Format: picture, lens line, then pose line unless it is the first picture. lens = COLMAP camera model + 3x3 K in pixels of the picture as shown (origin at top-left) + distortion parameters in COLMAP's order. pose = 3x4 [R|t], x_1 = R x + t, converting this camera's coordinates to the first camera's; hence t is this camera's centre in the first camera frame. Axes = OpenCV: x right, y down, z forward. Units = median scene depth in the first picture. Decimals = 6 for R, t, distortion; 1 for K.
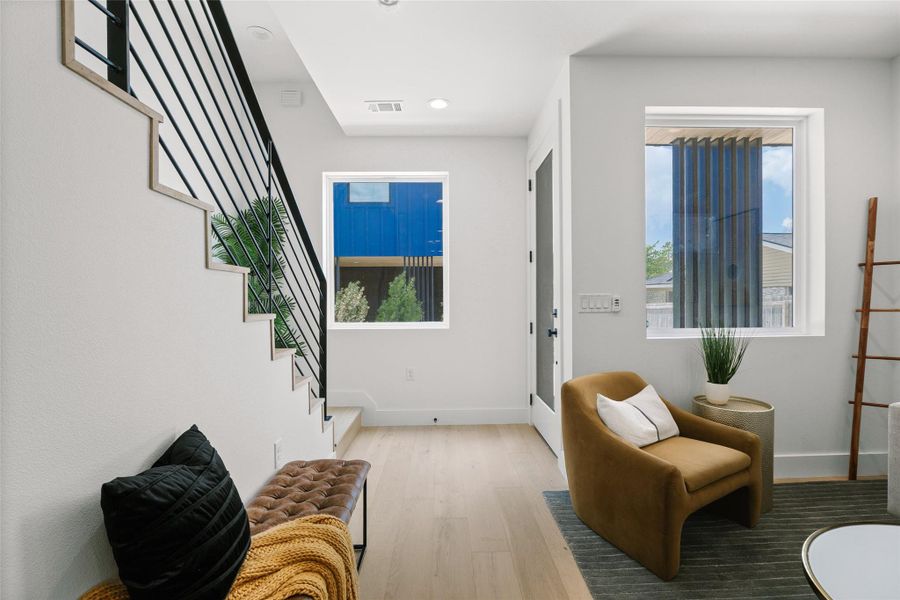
lens RADIAL K [[411.3, 0, 451.3], [0, 411.3, 301.3], [0, 0, 1]] dist [-0.004515, 0.001829]
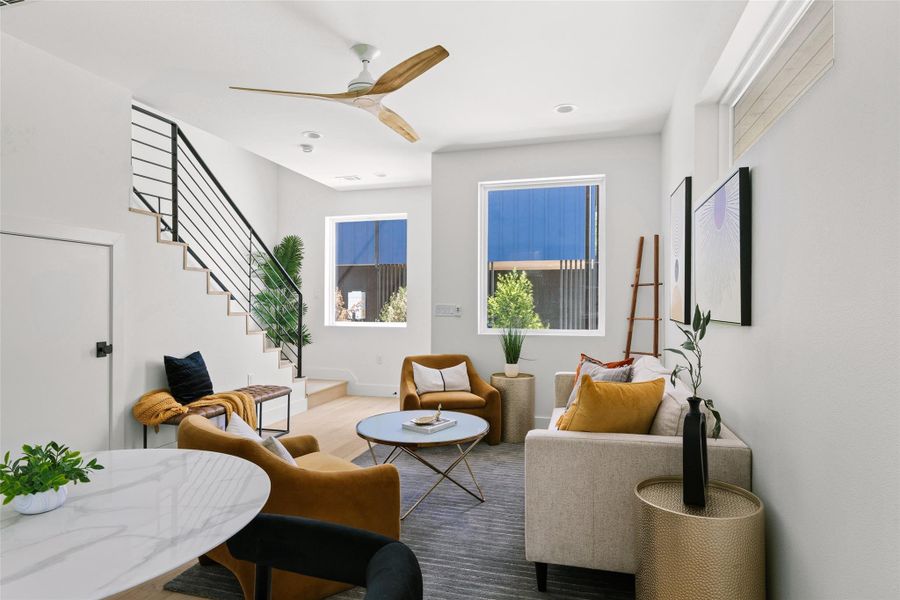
lens RADIAL K [[525.4, 0, 450.9], [0, 525.4, 300.1], [0, 0, 1]] dist [0.025157, -0.000282]
pose [[0.949382, 0.009062, -0.313993, 1.037353], [-0.014989, 0.999752, -0.016465, -0.001502], [0.313766, 0.020338, 0.949283, -0.914048]]
